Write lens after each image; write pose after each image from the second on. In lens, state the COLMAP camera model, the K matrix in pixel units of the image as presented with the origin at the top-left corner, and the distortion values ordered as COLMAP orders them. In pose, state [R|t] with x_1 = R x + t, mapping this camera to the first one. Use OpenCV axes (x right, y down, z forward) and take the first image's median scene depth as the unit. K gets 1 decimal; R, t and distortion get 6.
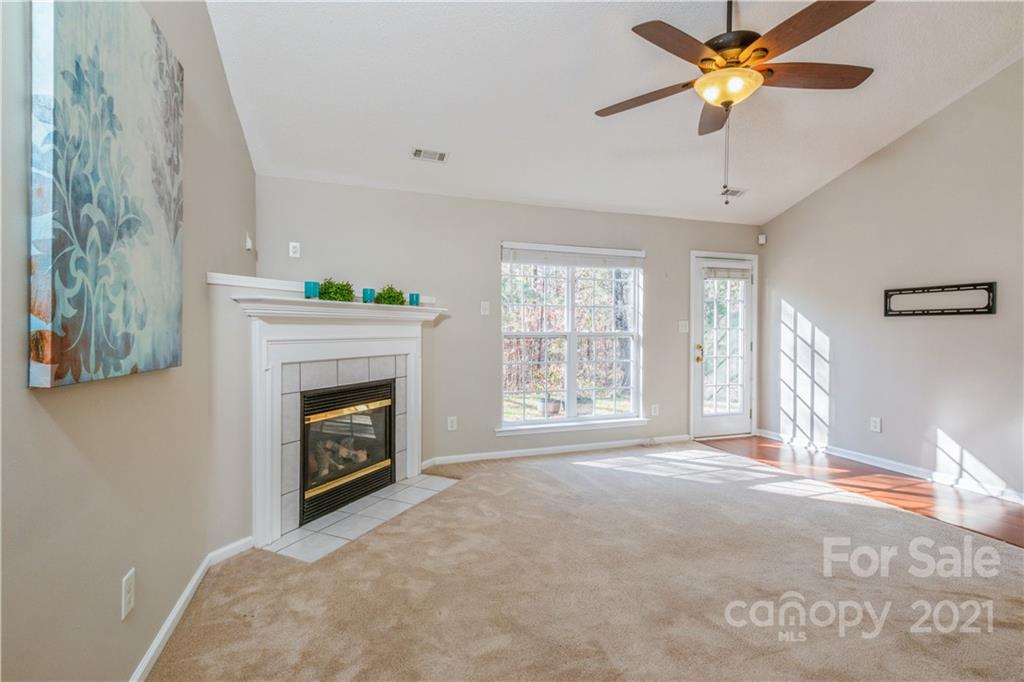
lens RADIAL K [[470.8, 0, 514.5], [0, 470.8, 330.9], [0, 0, 1]] dist [0.046429, -0.012877]
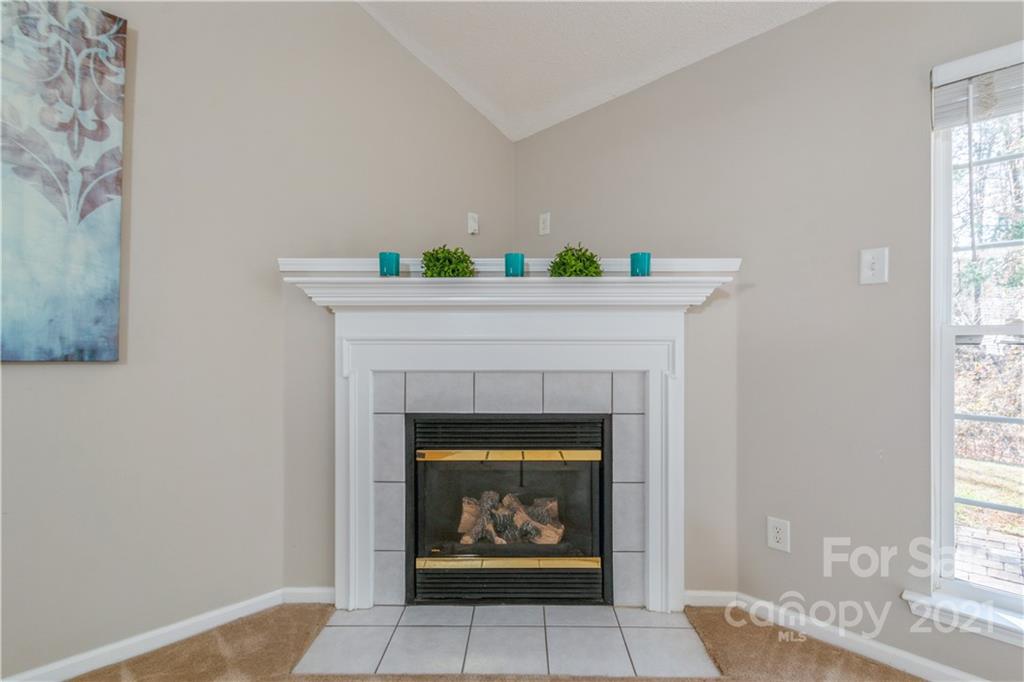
lens RADIAL K [[469.8, 0, 516.8], [0, 469.8, 346.5], [0, 0, 1]] dist [-0.001990, -0.001395]
pose [[0.413858, 0.001904, -0.910339, 0.194732], [-0.003399, 0.999994, 0.000546, 0.022217], [0.910335, 0.002868, 0.413862, 0.676439]]
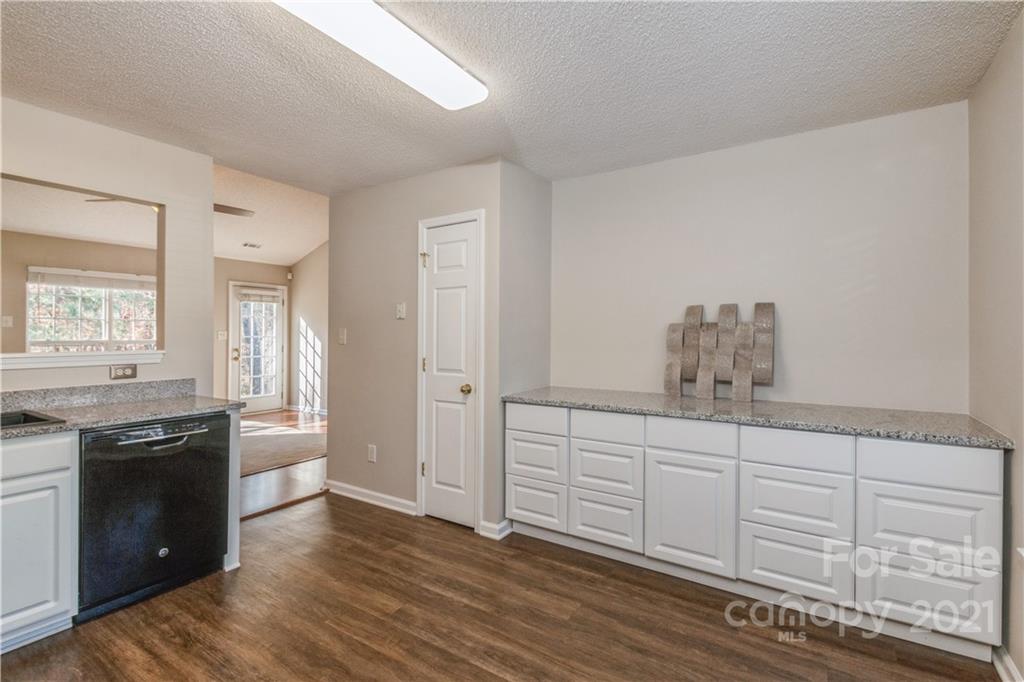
lens RADIAL K [[477.9, 0, 513.9], [0, 477.9, 335.8], [0, 0, 1]] dist [0.016786, -0.000983]
pose [[0.803759, -0.003408, 0.594945, 0.284380], [0.003822, 0.999993, 0.000565, -0.008020], [-0.594943, 0.001820, 0.803766, -0.875643]]
